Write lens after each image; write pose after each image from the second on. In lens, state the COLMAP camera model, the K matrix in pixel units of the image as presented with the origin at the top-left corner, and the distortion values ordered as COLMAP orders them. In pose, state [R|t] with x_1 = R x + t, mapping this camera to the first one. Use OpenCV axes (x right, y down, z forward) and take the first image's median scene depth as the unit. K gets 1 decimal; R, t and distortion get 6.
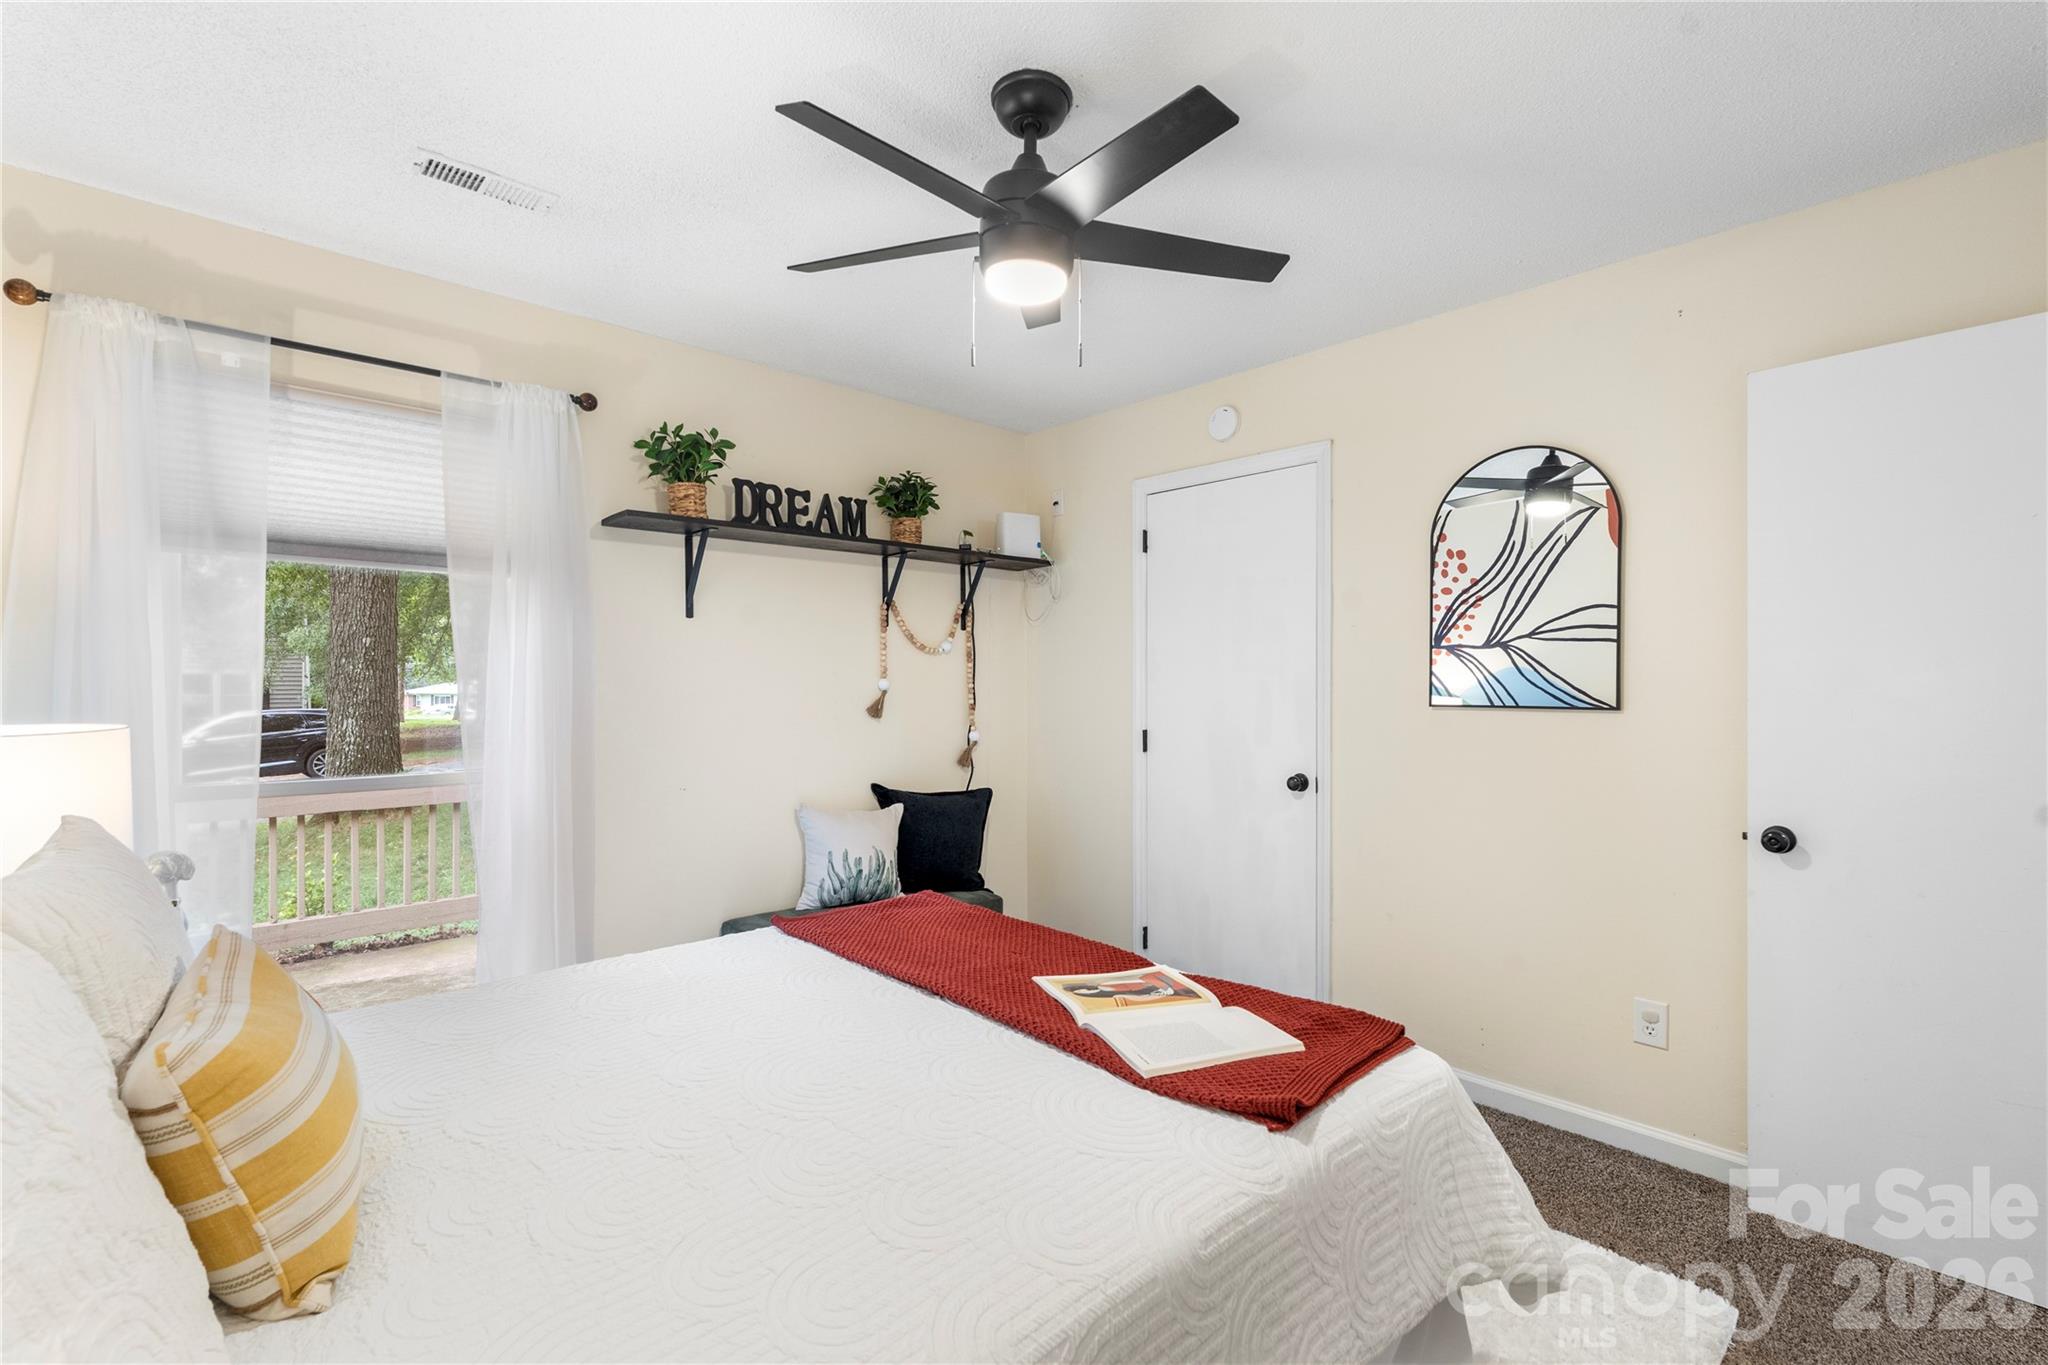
lens RADIAL K [[907.1, 0, 1025.8], [0, 907.1, 695.6], [0, 0, 1]] dist [-0.007566, 0.002332]
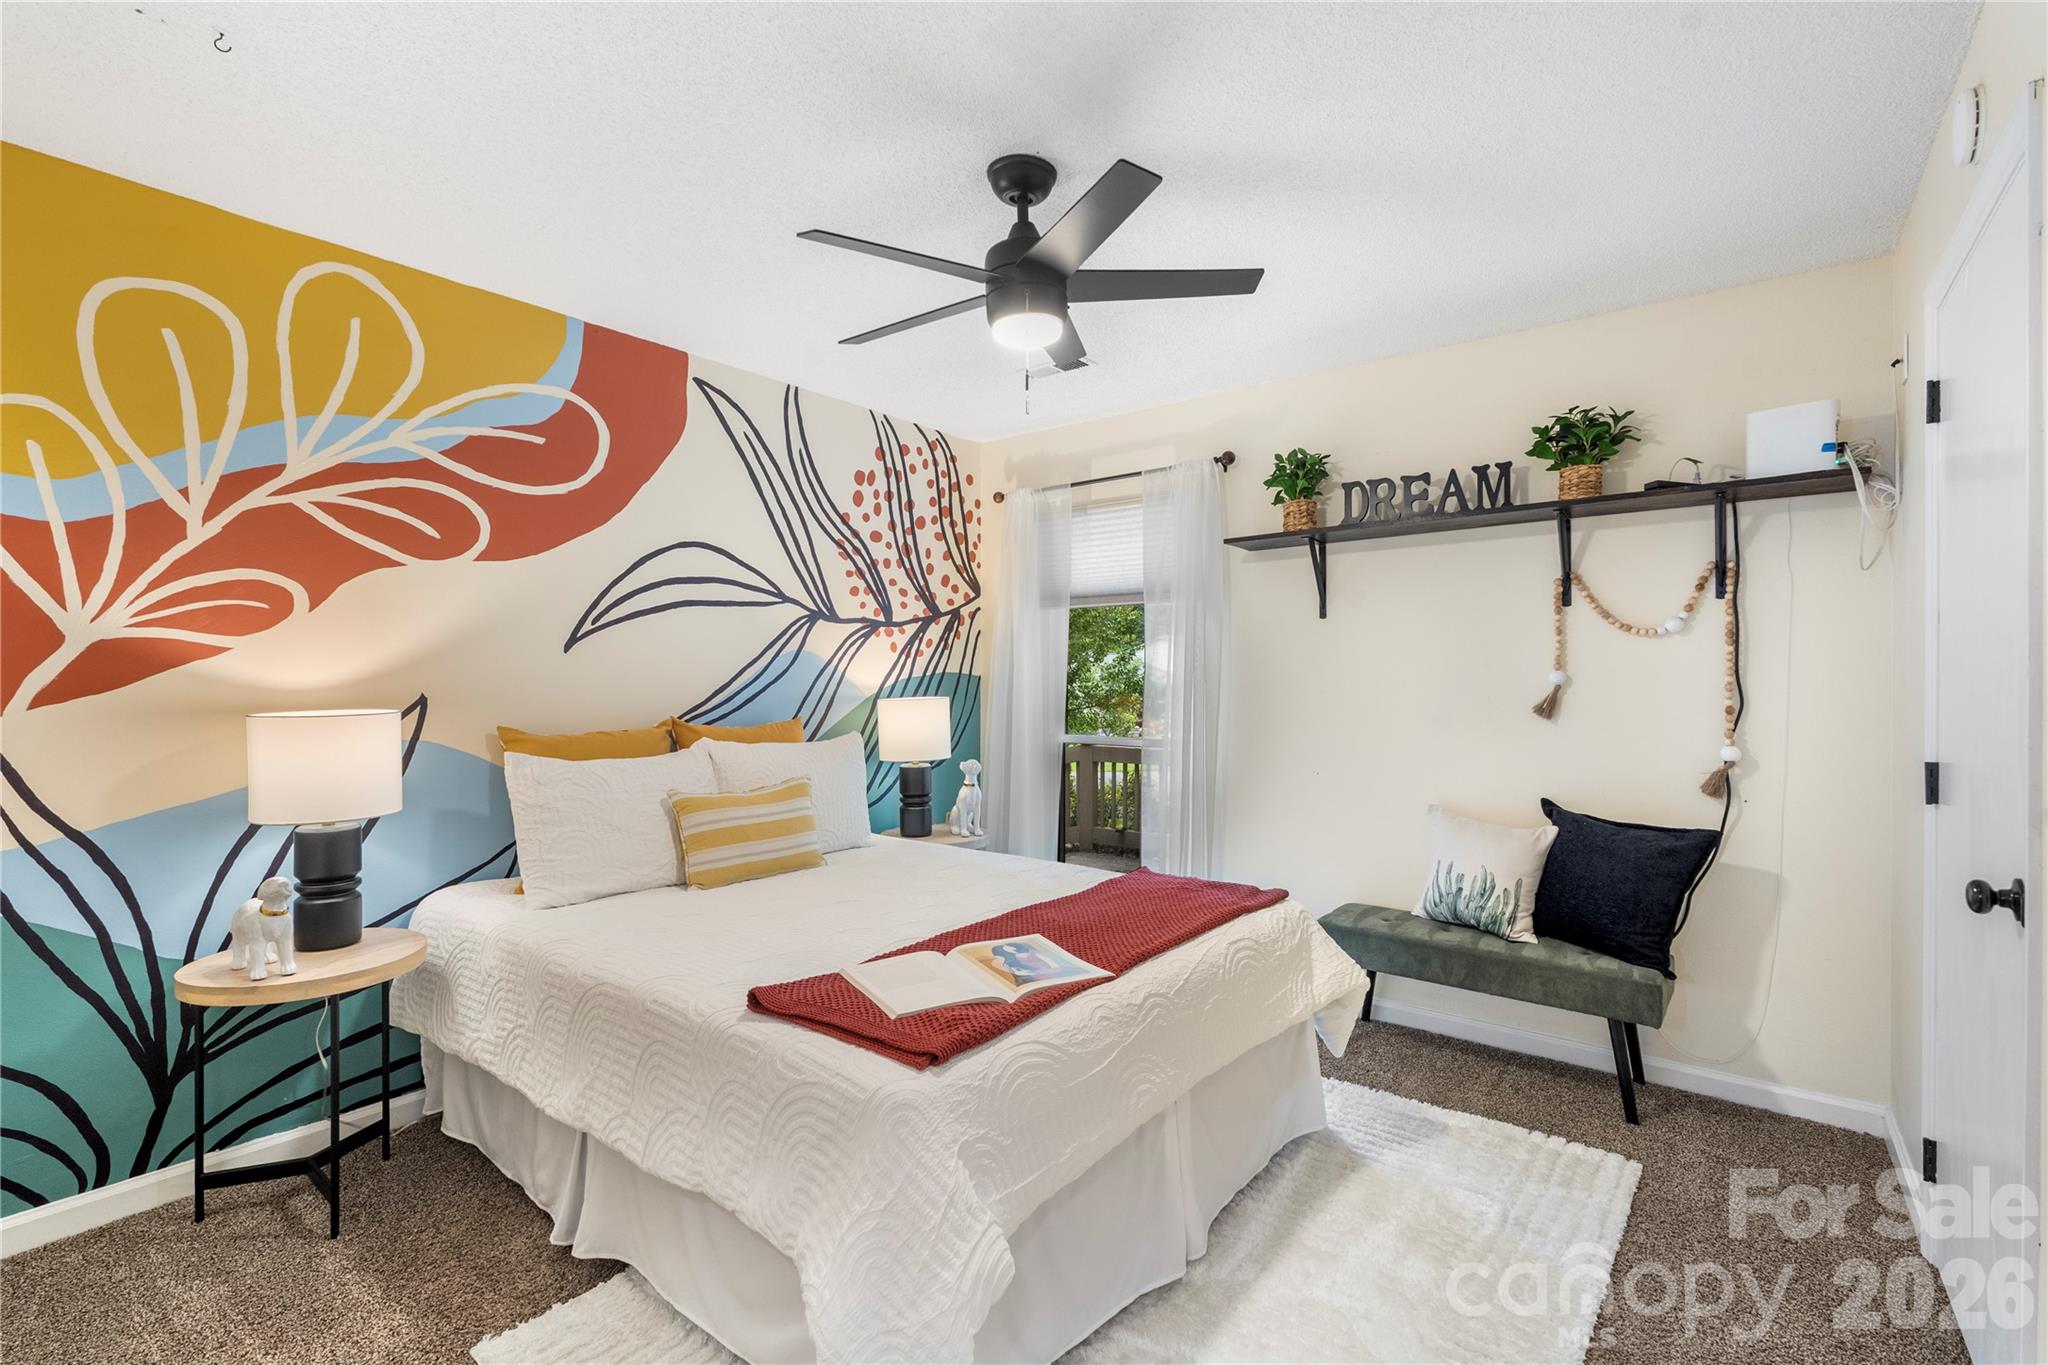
lens RADIAL K [[907.1, 0, 1027.6], [0, 907.1, 671.8], [0, 0, 1]] dist [-0.007566, 0.002332]
pose [[0.150848, -0.009271, -0.988514, 0.627524], [-0.012042, 0.999865, -0.011215, -0.002974], [0.988484, 0.013596, 0.150716, 0.448471]]
